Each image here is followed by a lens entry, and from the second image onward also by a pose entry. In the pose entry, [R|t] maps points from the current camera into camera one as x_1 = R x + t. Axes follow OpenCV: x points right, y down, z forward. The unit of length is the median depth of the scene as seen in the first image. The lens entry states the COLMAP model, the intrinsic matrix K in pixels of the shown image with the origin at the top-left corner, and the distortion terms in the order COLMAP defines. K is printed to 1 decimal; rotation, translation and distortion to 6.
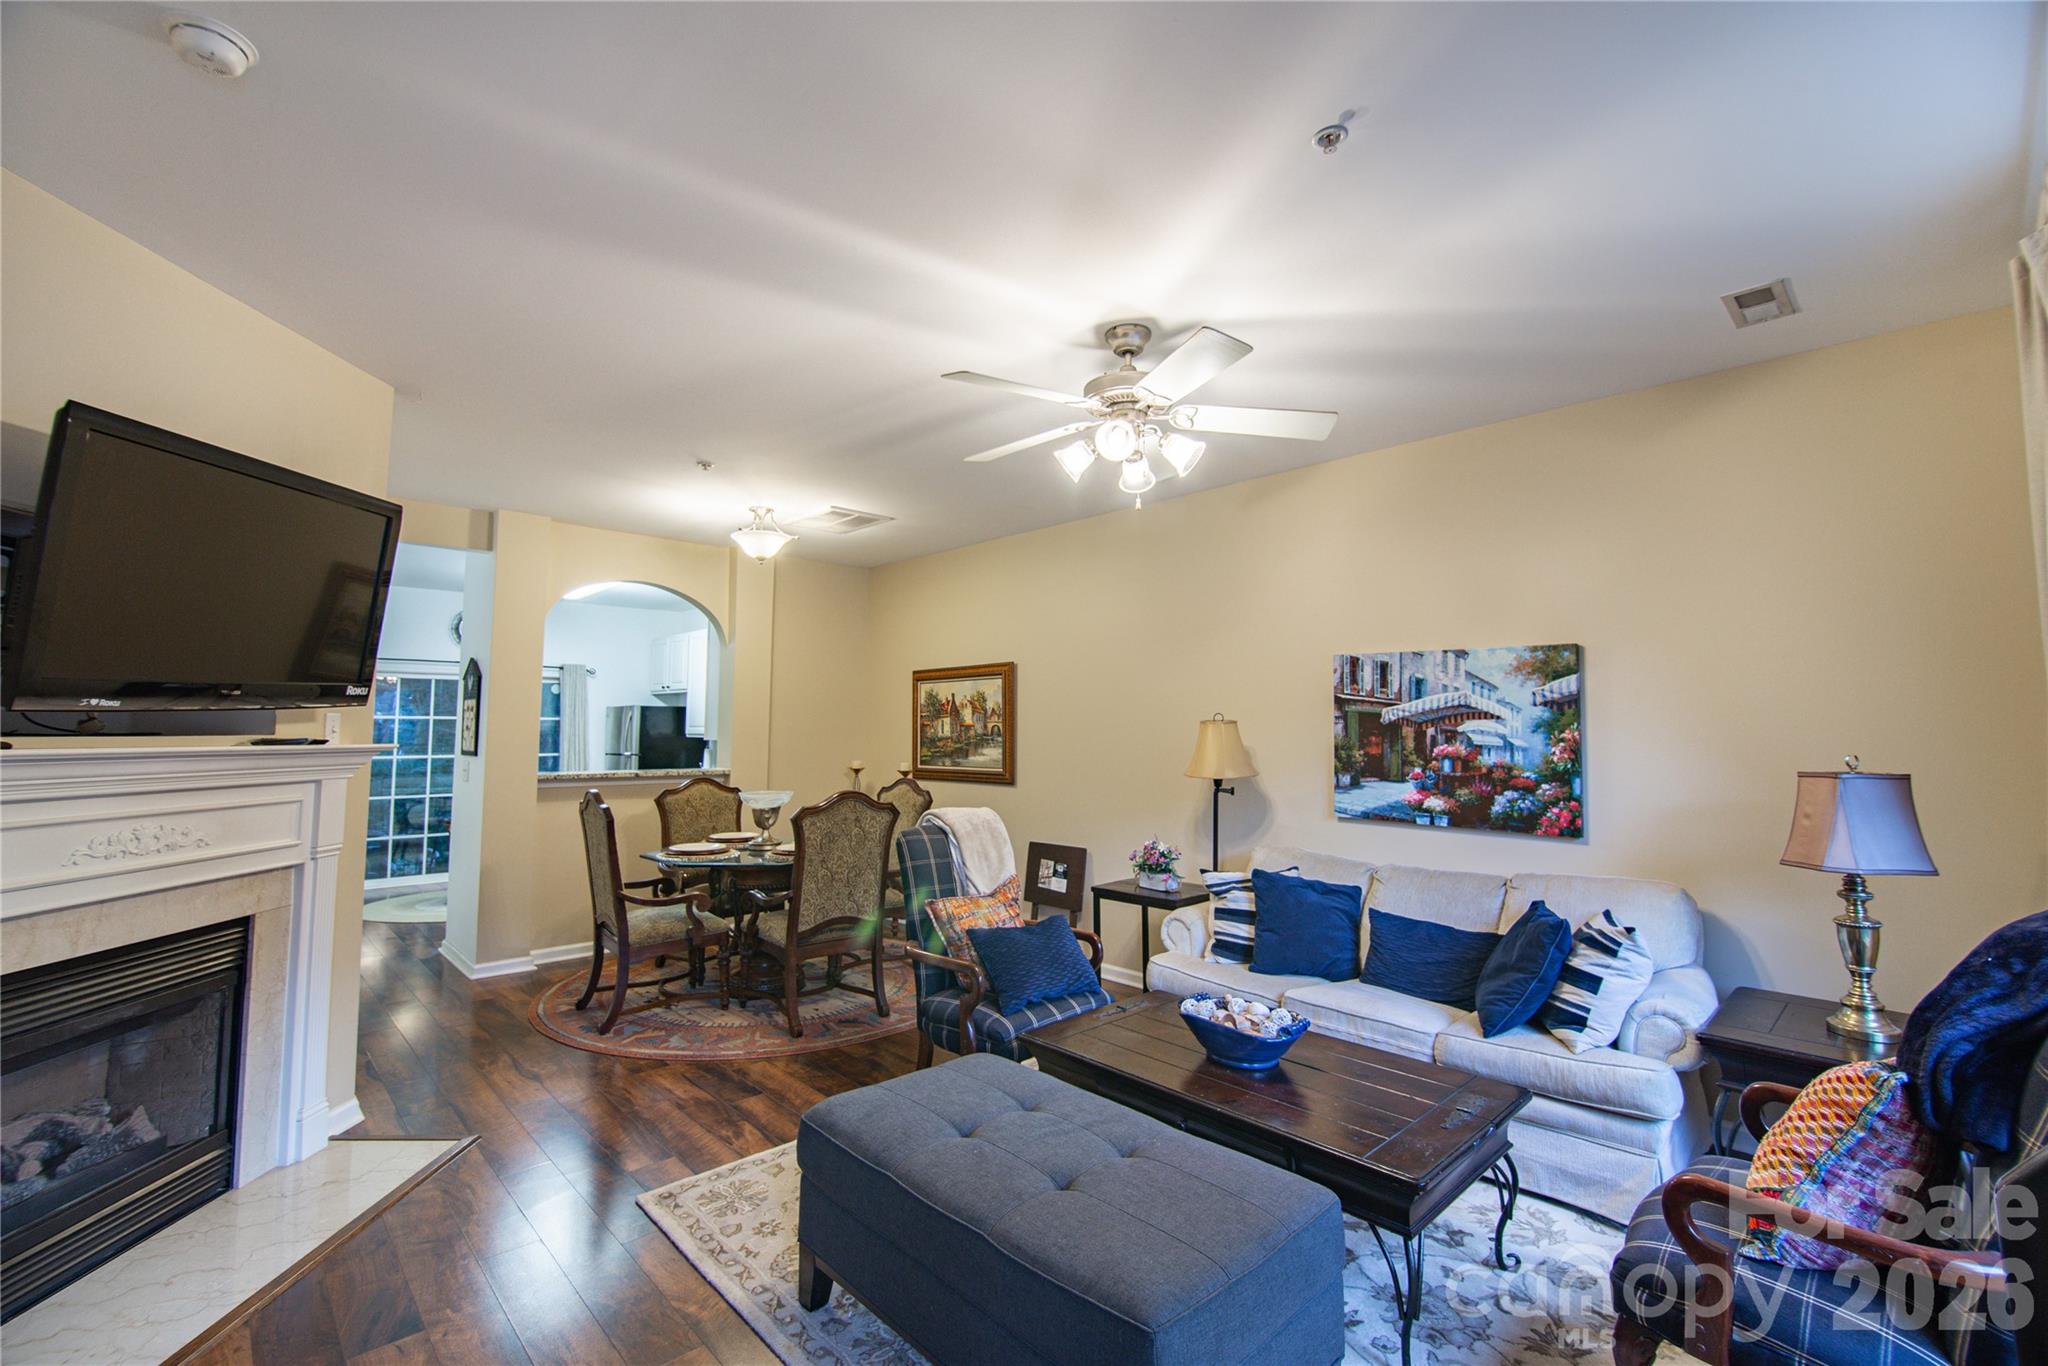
lens RADIAL K [[879.5, 0, 1027.6], [0, 879.5, 660.4], [0, 0, 1]] dist [-0.015021, -0.000192]
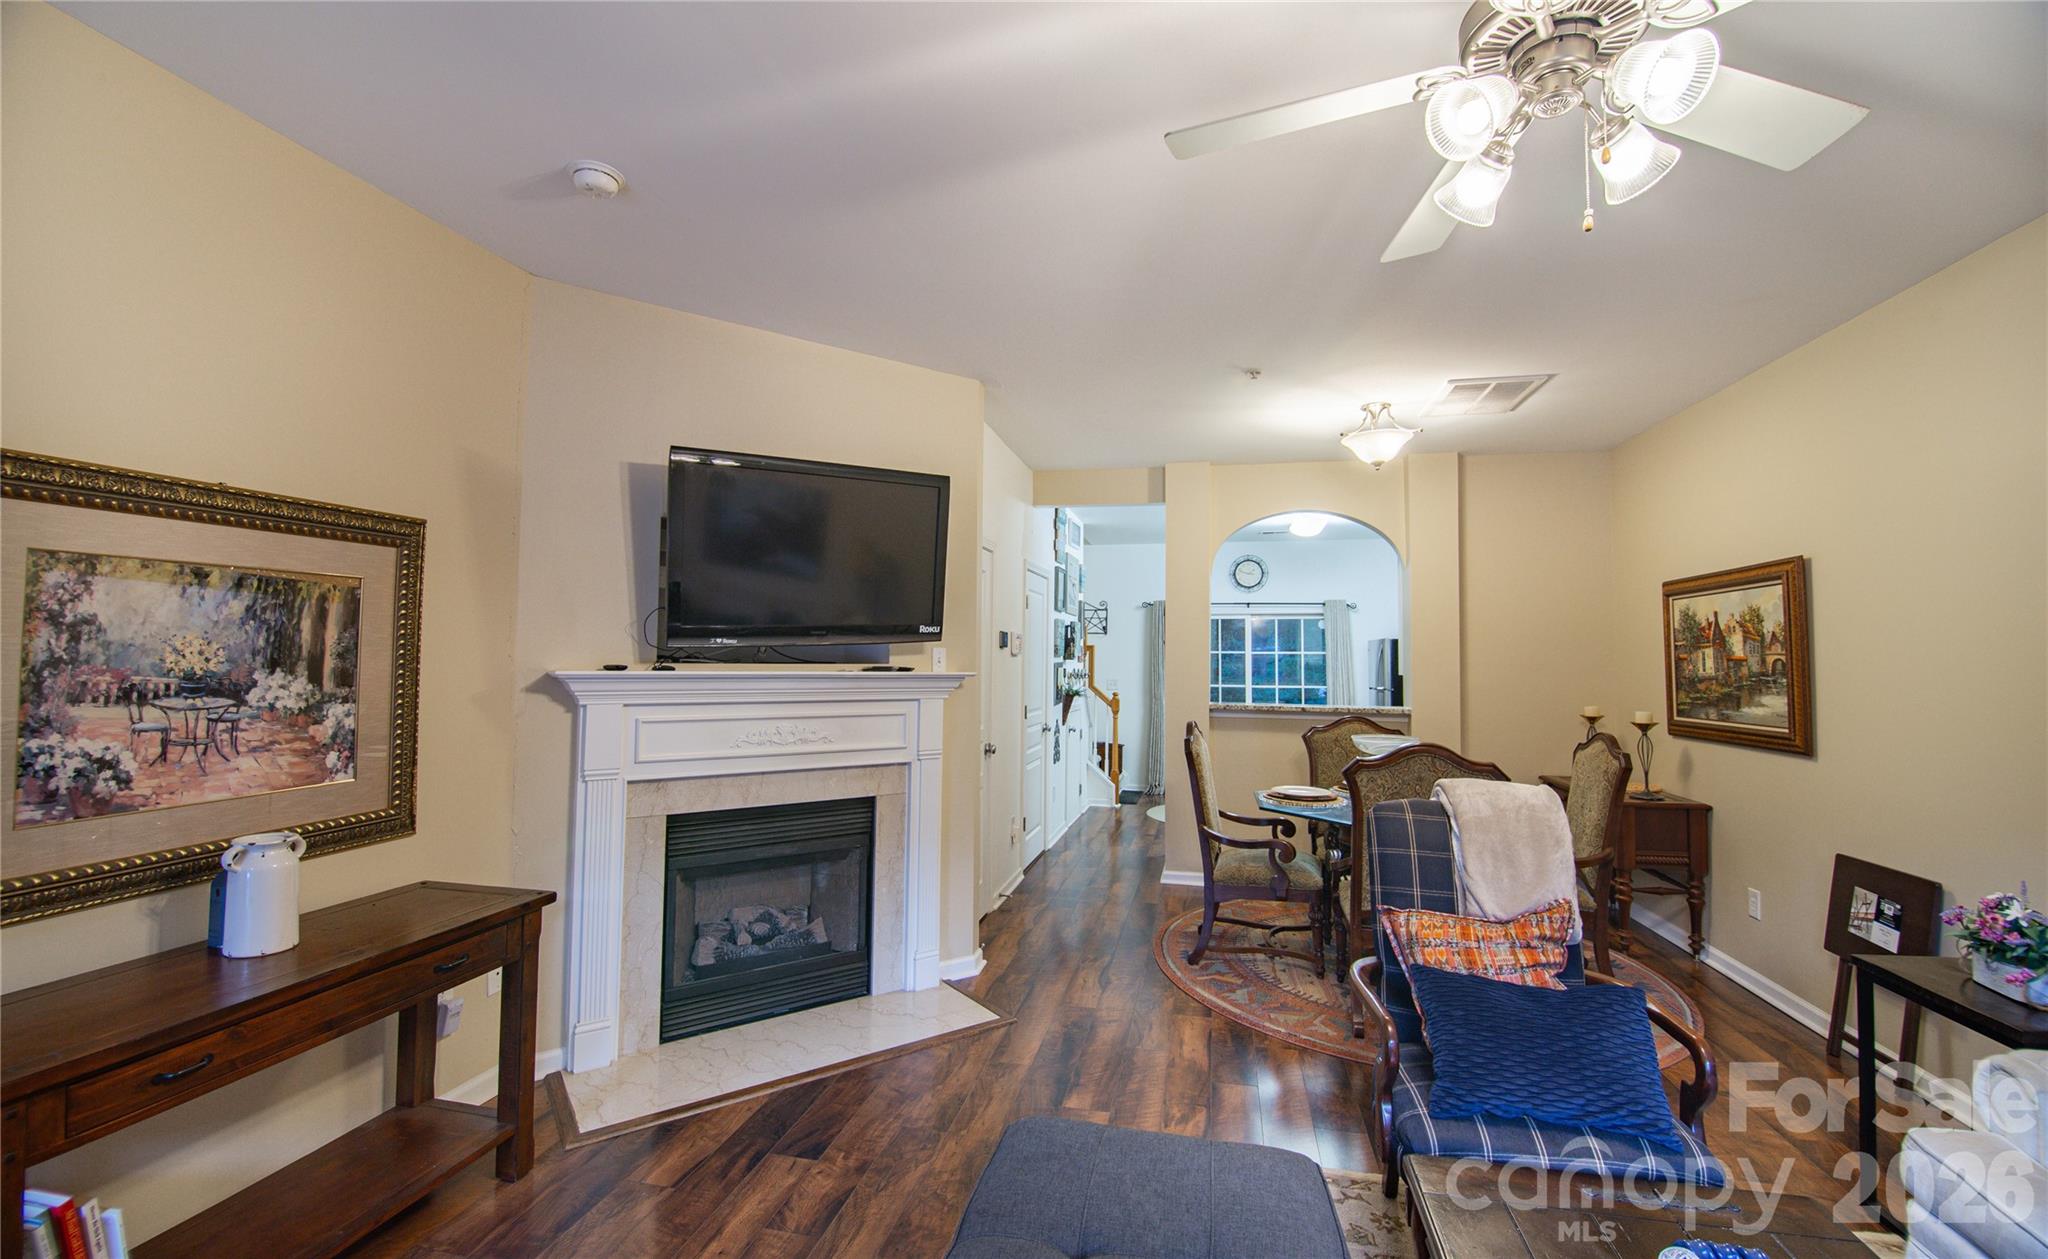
lens RADIAL K [[851.8, 0, 1022.5], [0, 851.8, 617.1], [0, 0, 1]] dist [-0.000699, -0.010767]
pose [[0.559269, -0.038075, -0.828111, 0.250433], [0.057220, 0.998335, -0.007258, 0.026436], [0.827009, -0.043326, 0.560517, 0.330389]]
